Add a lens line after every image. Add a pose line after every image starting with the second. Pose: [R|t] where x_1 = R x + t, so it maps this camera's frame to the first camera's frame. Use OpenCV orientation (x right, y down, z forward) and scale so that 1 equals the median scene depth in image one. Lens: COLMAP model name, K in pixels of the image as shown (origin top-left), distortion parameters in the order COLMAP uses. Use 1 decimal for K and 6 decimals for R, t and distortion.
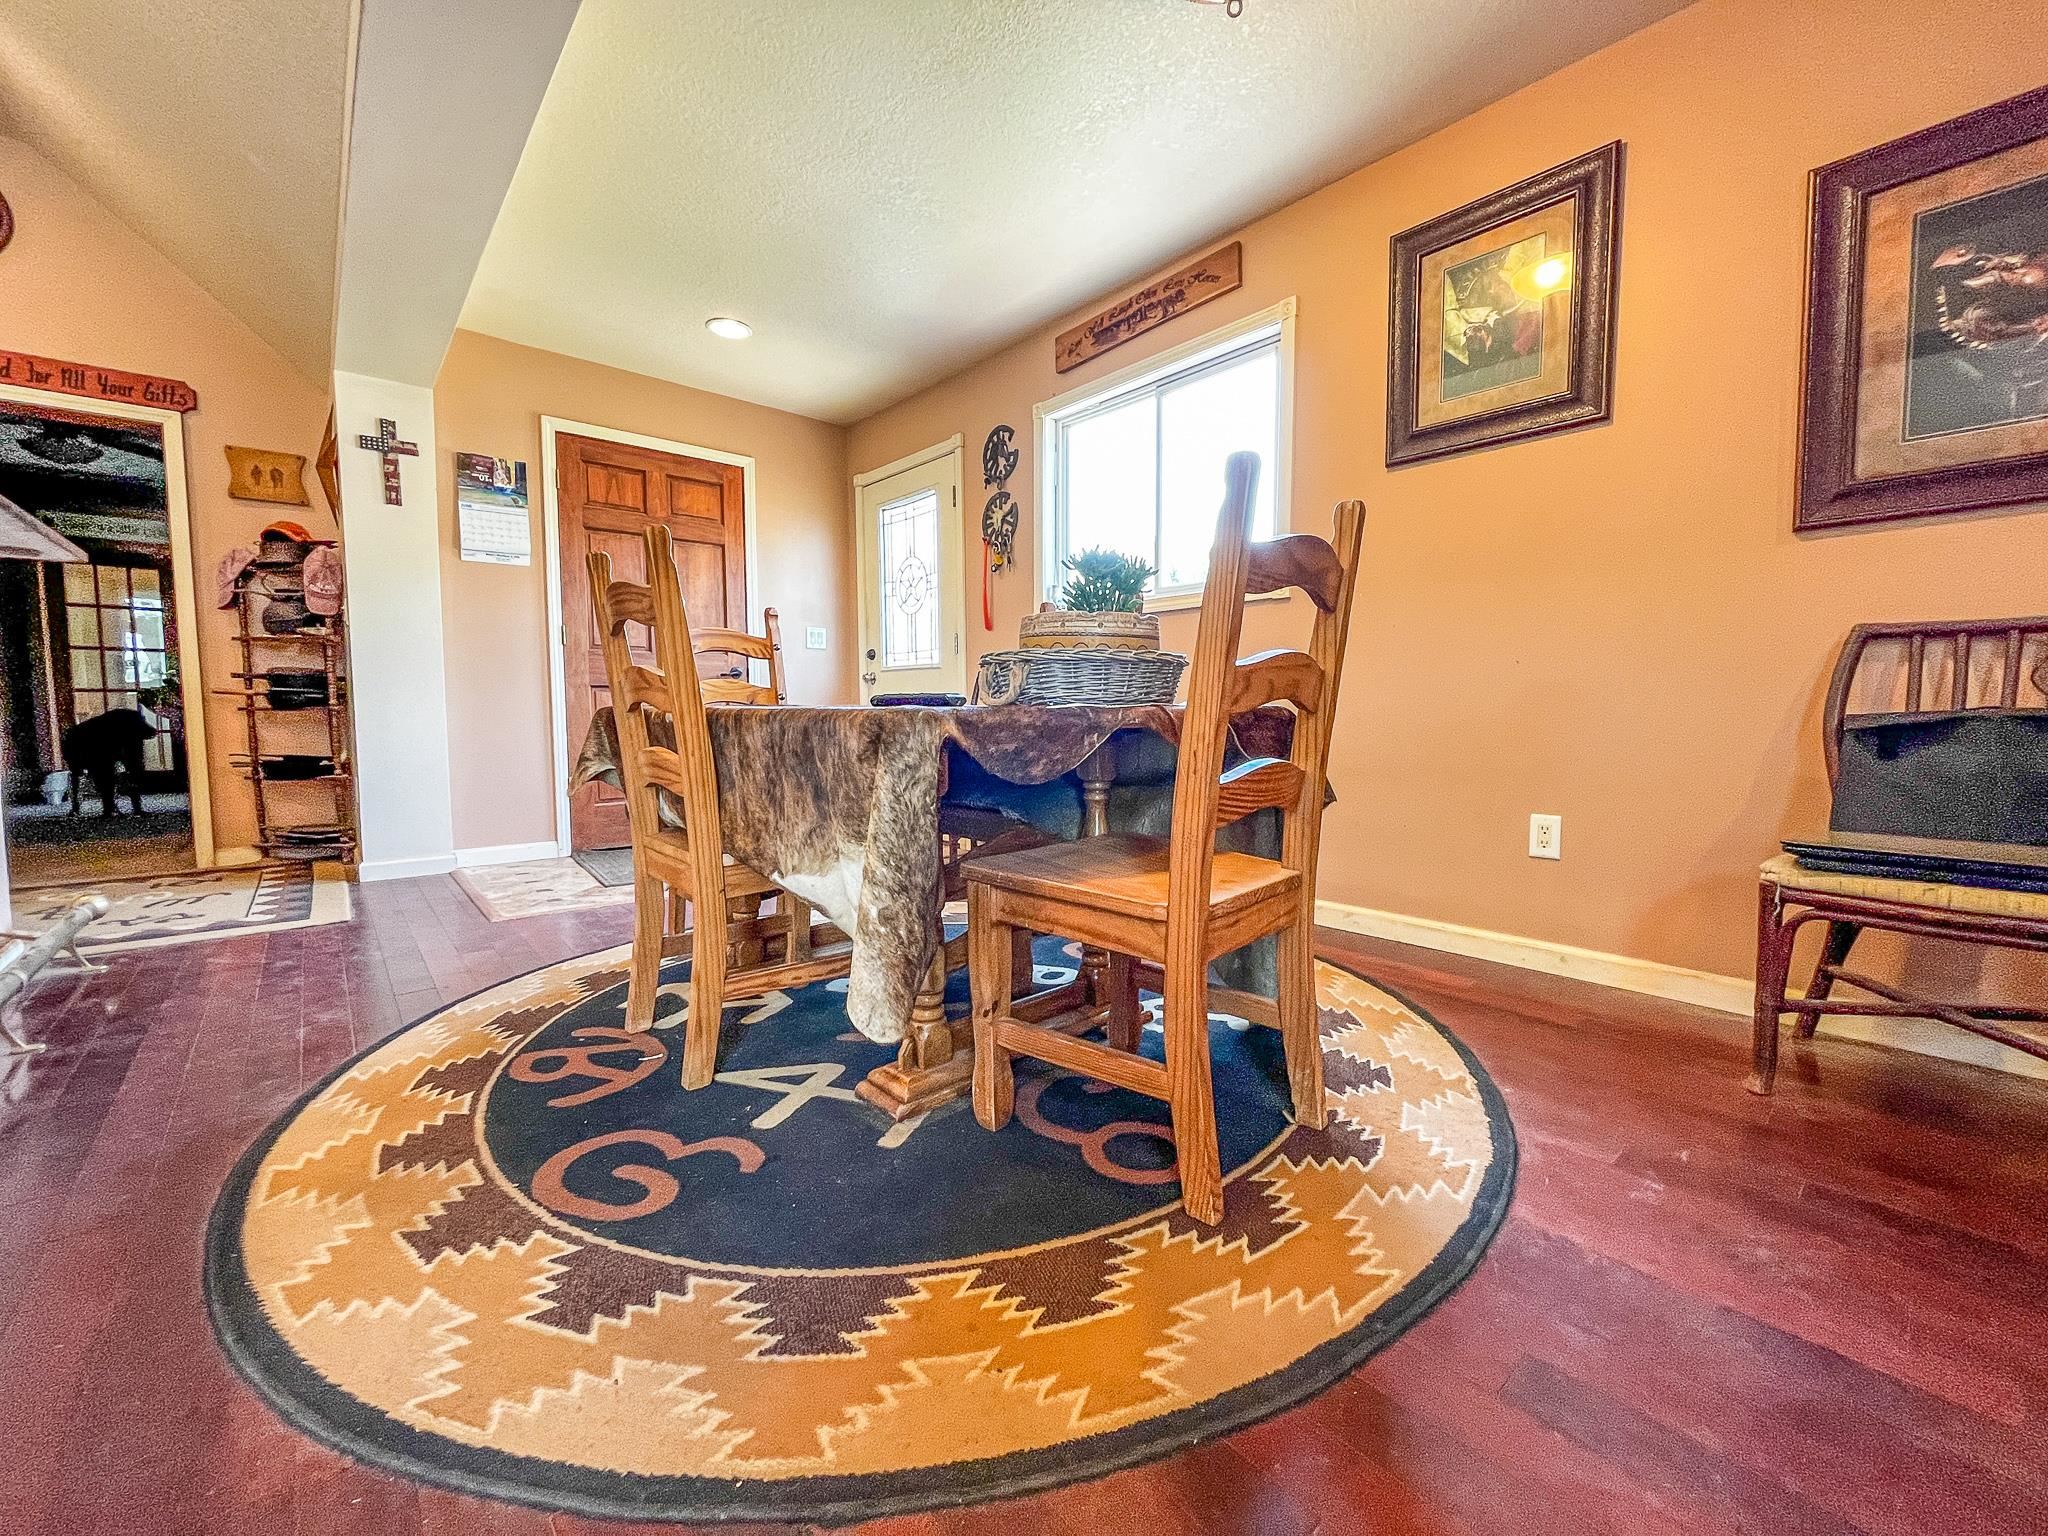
lens RADIAL K [[824.4, 0, 1027.2], [0, 824.4, 764.2], [0, 0, 1]] dist [-0.007554, -0.000123]
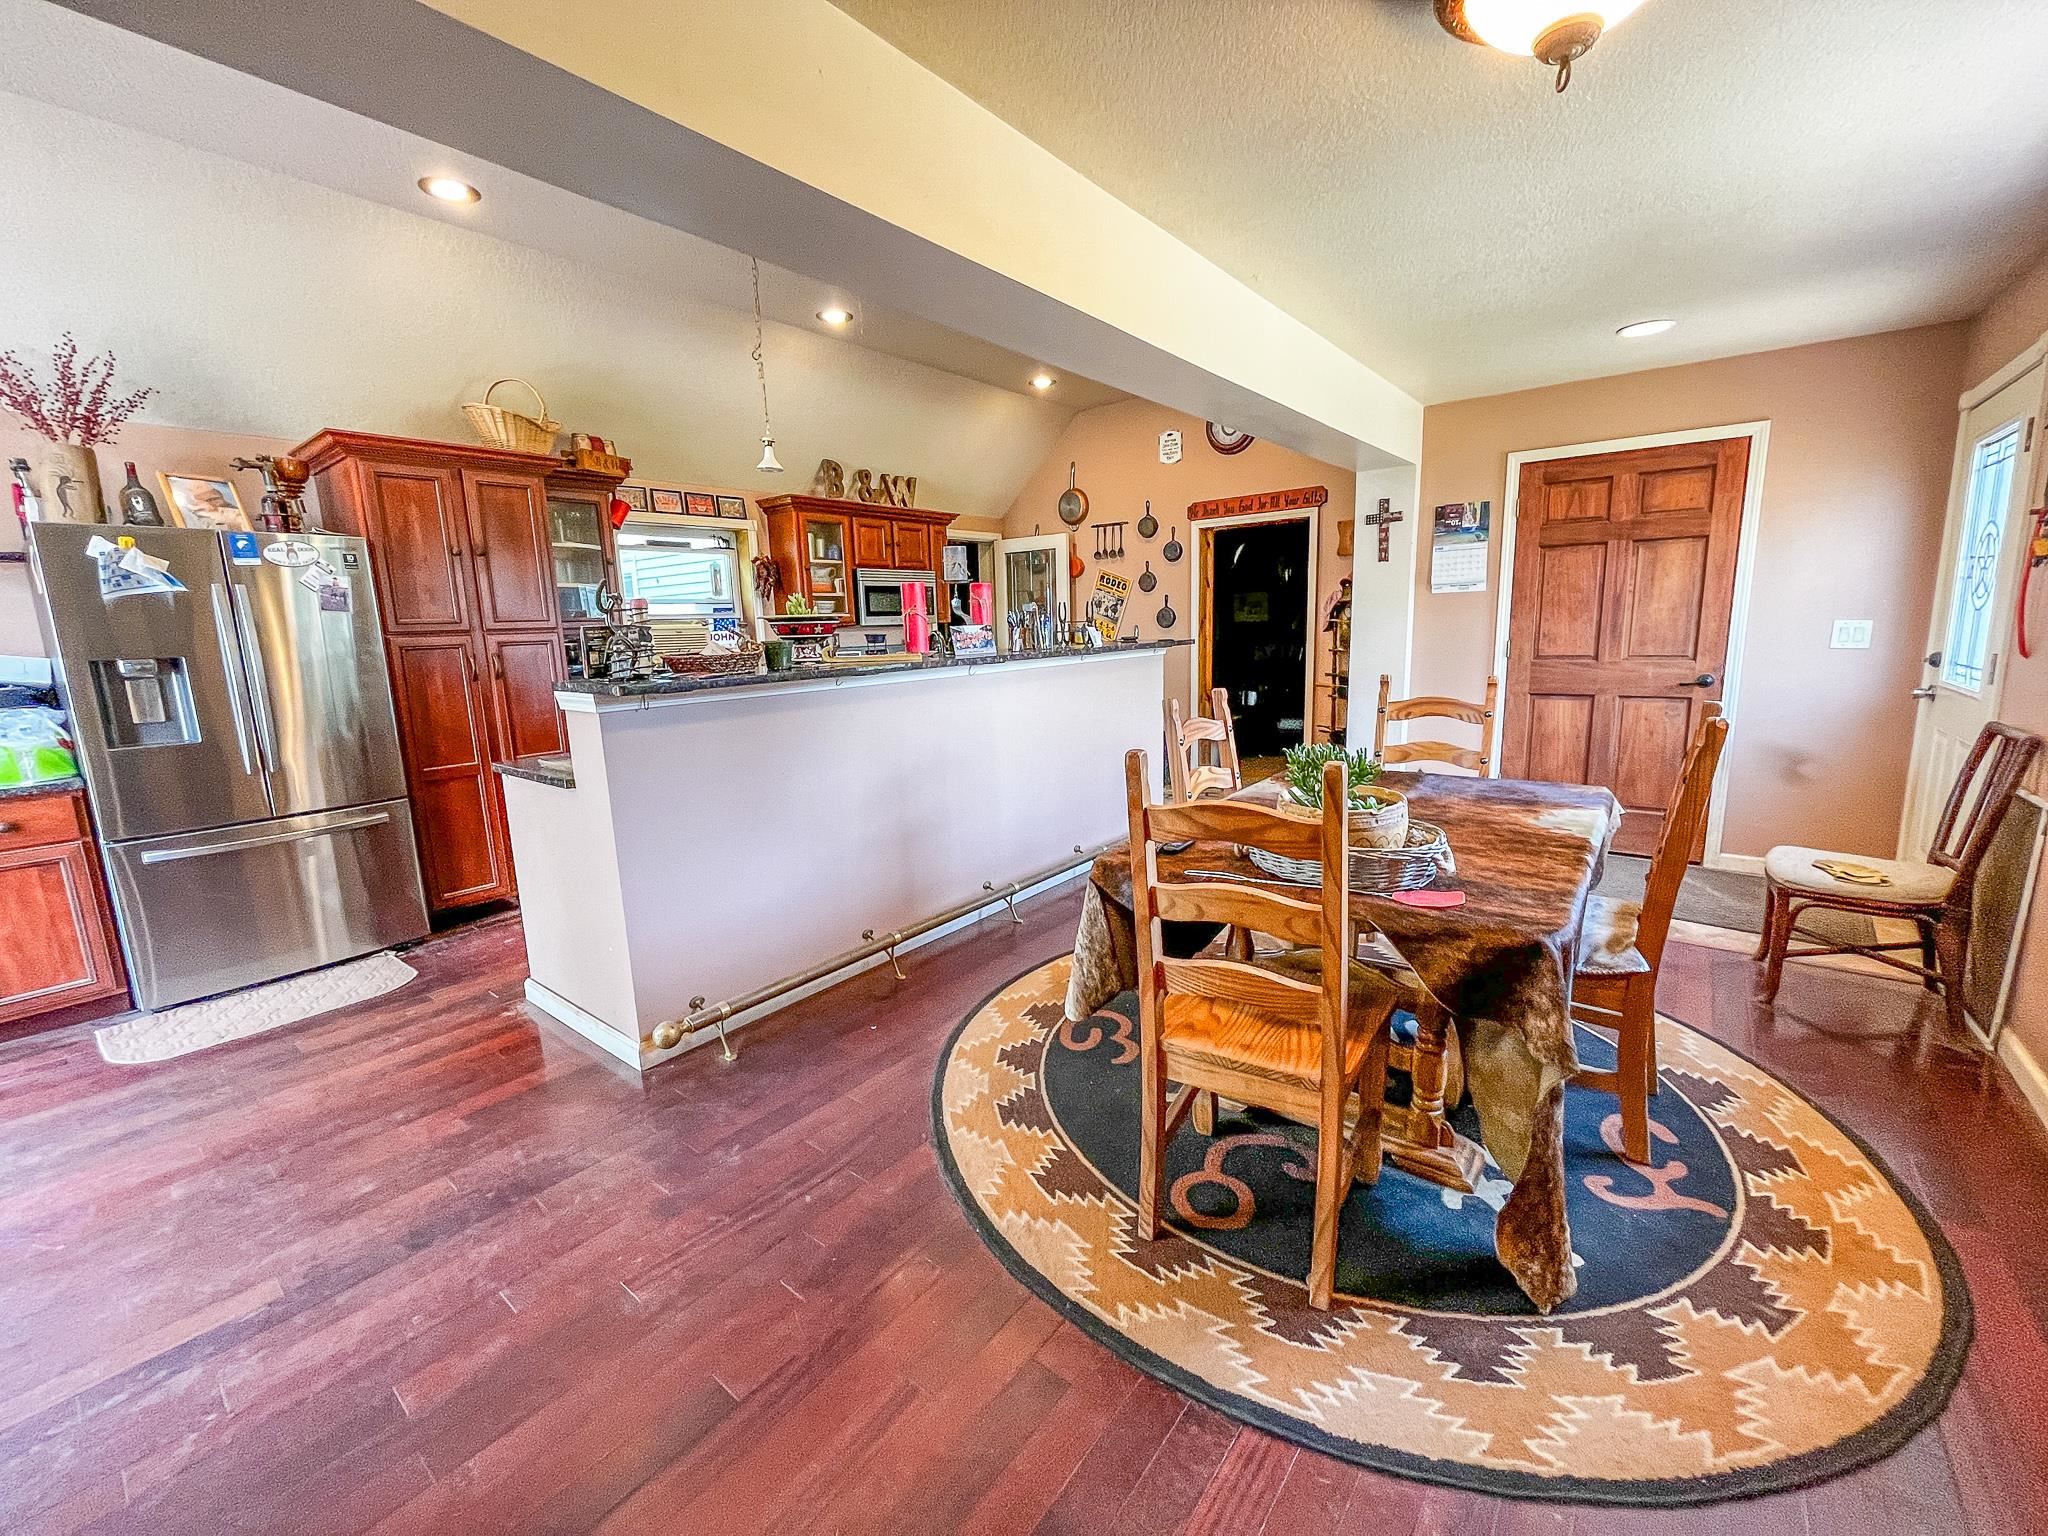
lens RADIAL K [[824.4, 0, 1027.2], [0, 824.4, 766.6], [0, 0, 1]] dist [-0.007554, -0.000123]
pose [[0.178742, 0.166385, -0.969725, 0.462975], [-0.039311, 0.986018, 0.161935, -0.162663], [0.983110, 0.009176, 0.182783, 0.154316]]
